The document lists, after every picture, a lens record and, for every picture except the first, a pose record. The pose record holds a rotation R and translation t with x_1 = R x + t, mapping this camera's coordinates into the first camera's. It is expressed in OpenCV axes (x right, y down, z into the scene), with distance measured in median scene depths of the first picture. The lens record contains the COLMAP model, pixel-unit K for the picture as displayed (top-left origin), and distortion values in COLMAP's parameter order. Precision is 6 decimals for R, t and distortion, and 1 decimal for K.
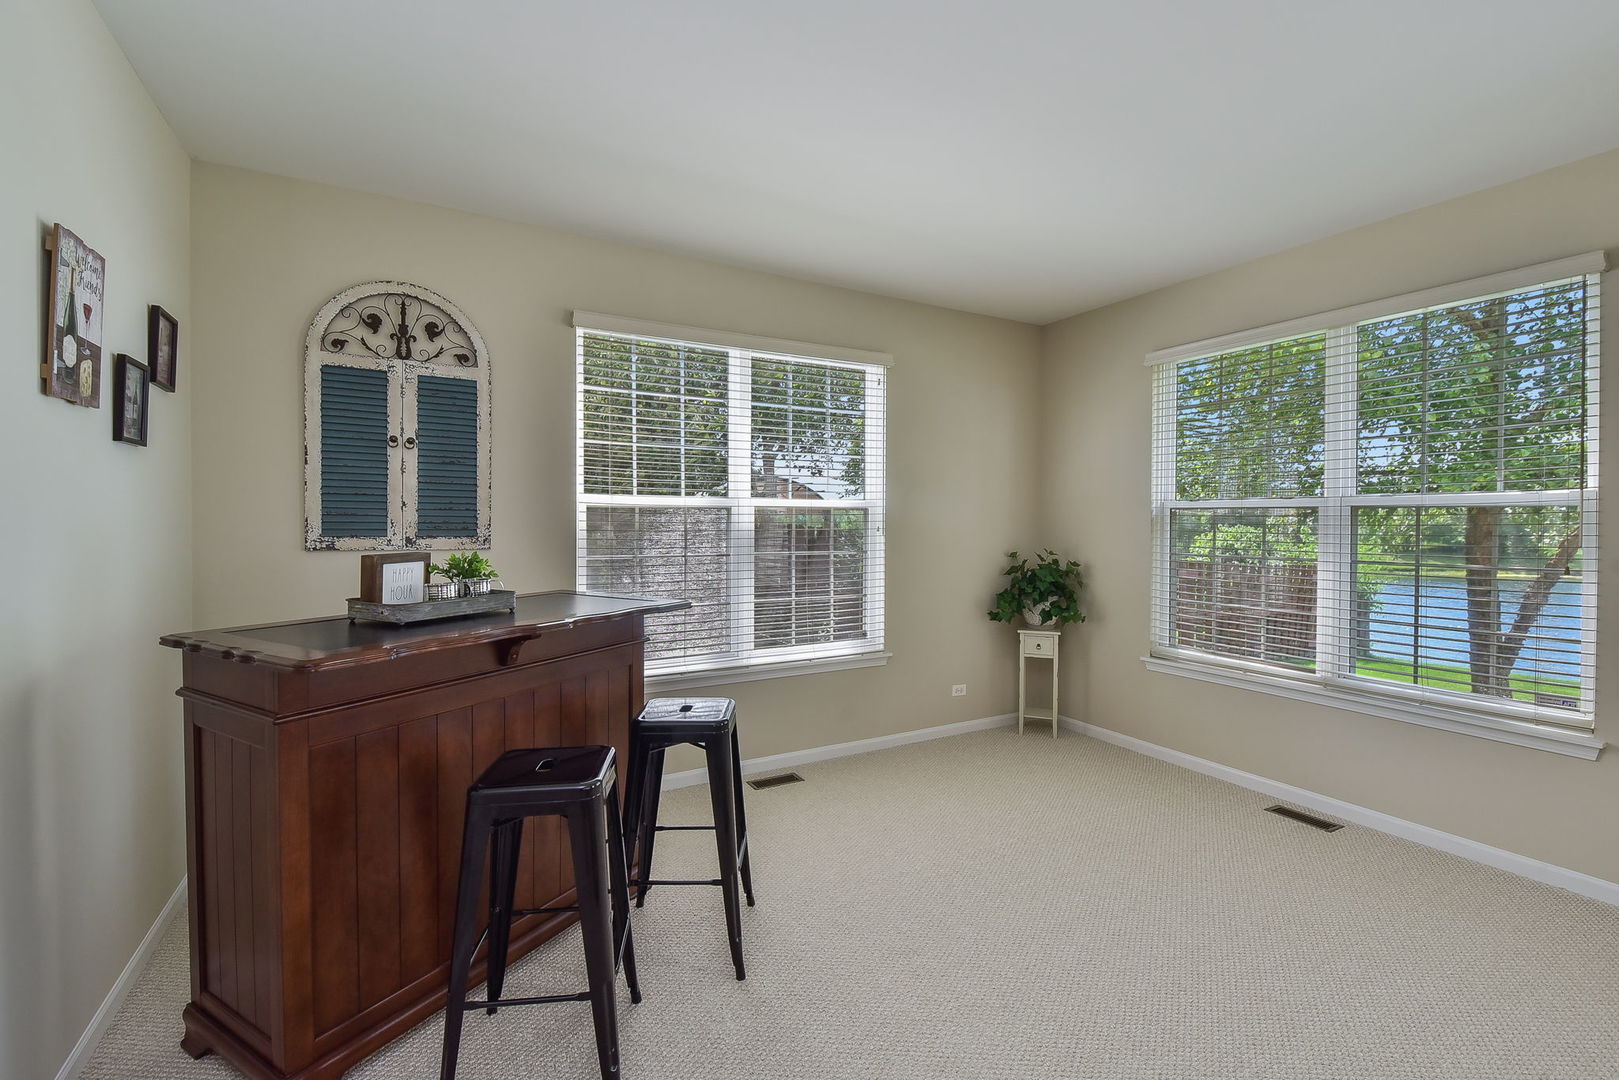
lens RADIAL K [[704.9, 0, 820.9], [0, 704.9, 531.5], [0, 0, 1]] dist [-0.002734, -0.000239]
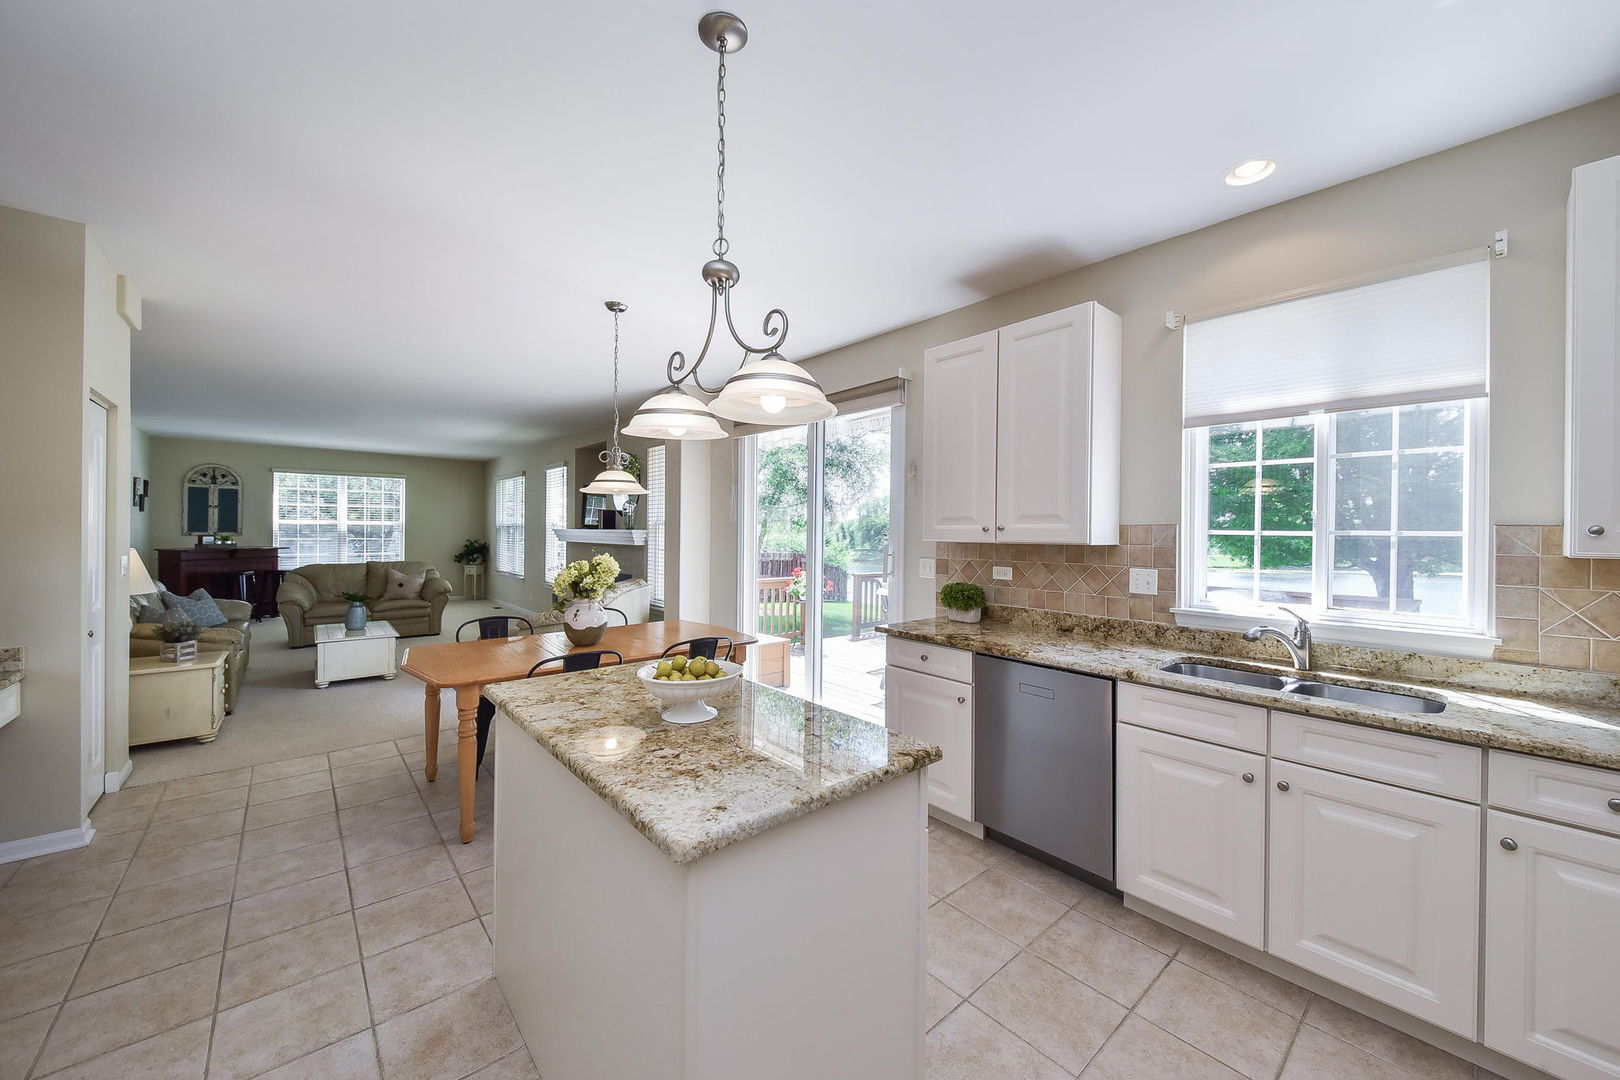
lens RADIAL K [[577.7, 0, 806.7], [0, 577.7, 531.9], [0, 0, 1]] dist [-0.014729, 0.000124]
pose [[0.977115, 0.003123, 0.212689, 1.844426], [-0.000583, 0.999928, -0.012002, 0.041406], [-0.212711, 0.011603, 0.977046, -2.619473]]
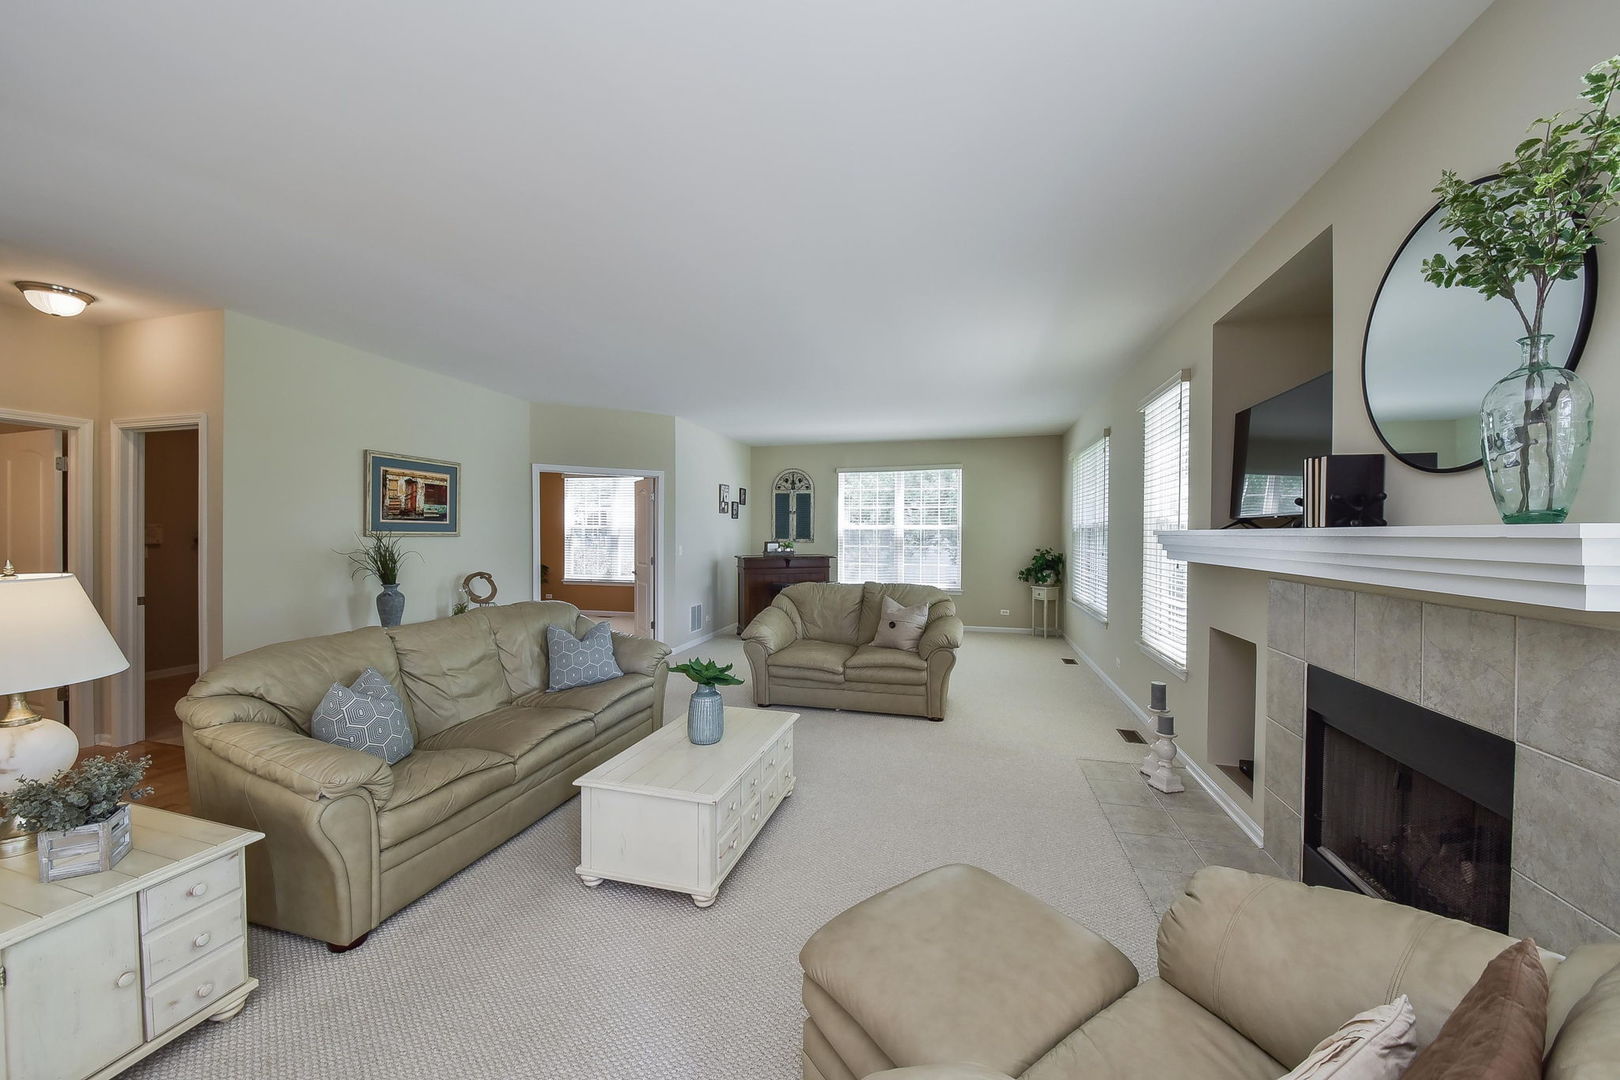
lens RADIAL K [[577.7, 0, 815.0], [0, 577.7, 540.1], [0, 0, 1]] dist [-0.014729, 0.000124]
pose [[0.718397, 0.005450, -0.695612, 1.576378], [-0.010055, 0.999946, -0.002550, 0.023086], [0.695561, 0.008826, 0.718413, -1.072112]]
